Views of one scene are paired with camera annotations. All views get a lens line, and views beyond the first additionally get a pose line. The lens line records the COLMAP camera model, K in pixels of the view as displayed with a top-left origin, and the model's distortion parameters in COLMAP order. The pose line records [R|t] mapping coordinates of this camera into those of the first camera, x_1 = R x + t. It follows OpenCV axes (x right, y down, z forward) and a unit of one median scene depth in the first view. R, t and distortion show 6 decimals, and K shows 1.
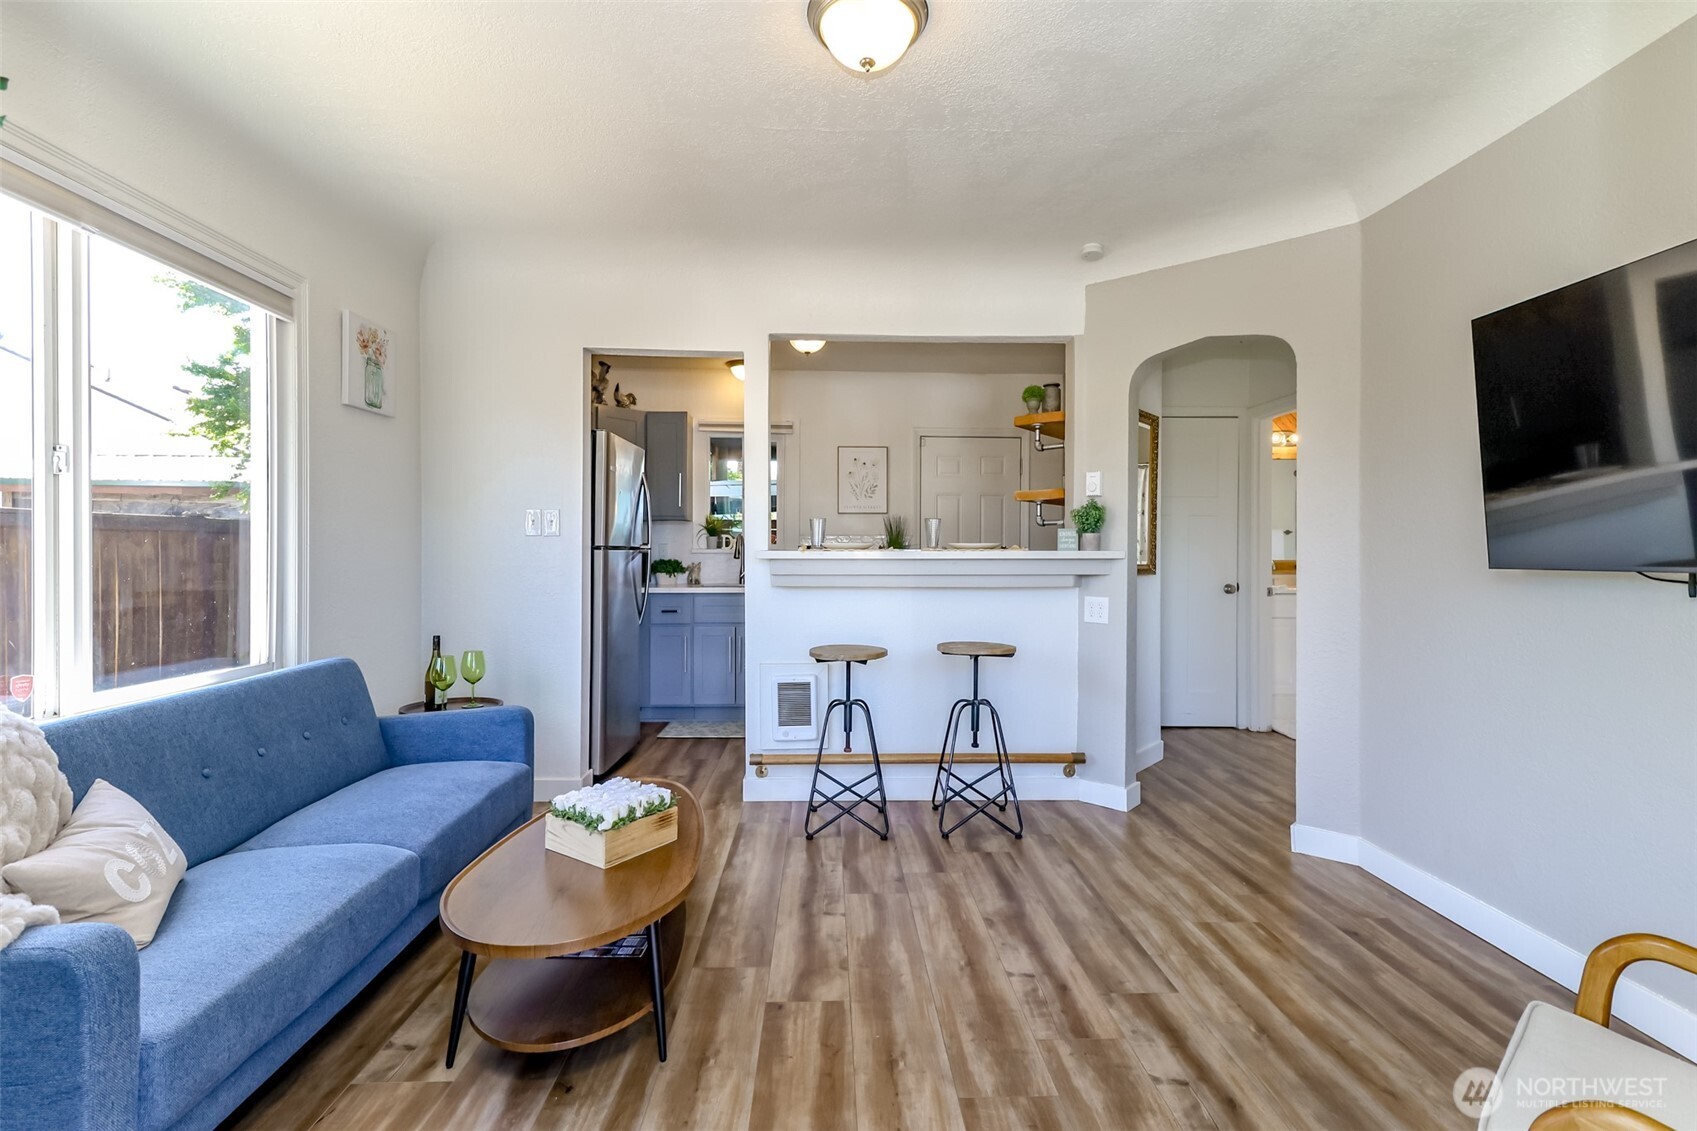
lens RADIAL K [[760.5, 0, 851.8], [0, 760.5, 554.2], [0, 0, 1]] dist [0.017969, 0.000134]
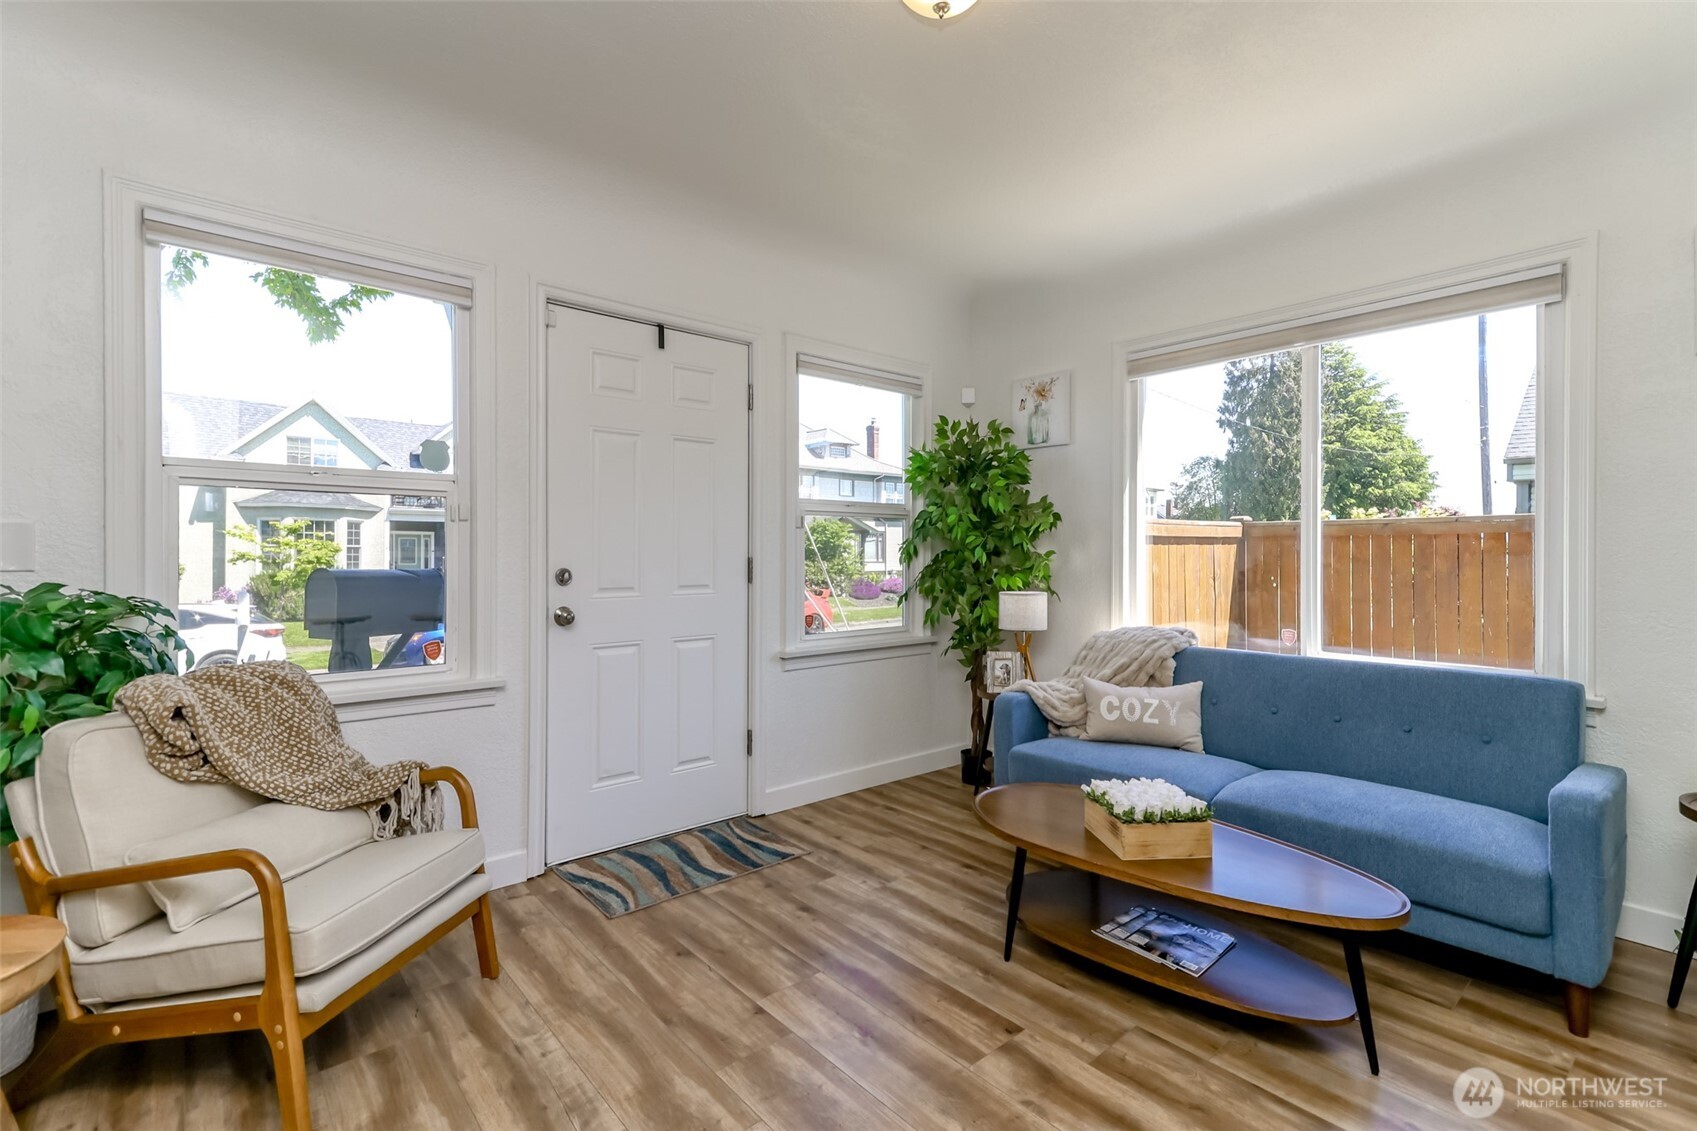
lens RADIAL K [[767.8, 0, 858.5], [0, 767.8, 545.9], [0, 0, 1]] dist [0.018237, -0.000266]
pose [[-0.772529, -0.012332, -0.634860, 0.471630], [-0.004559, 0.999893, -0.013875, 0.002245], [0.634963, -0.007824, -0.772503, 1.150519]]
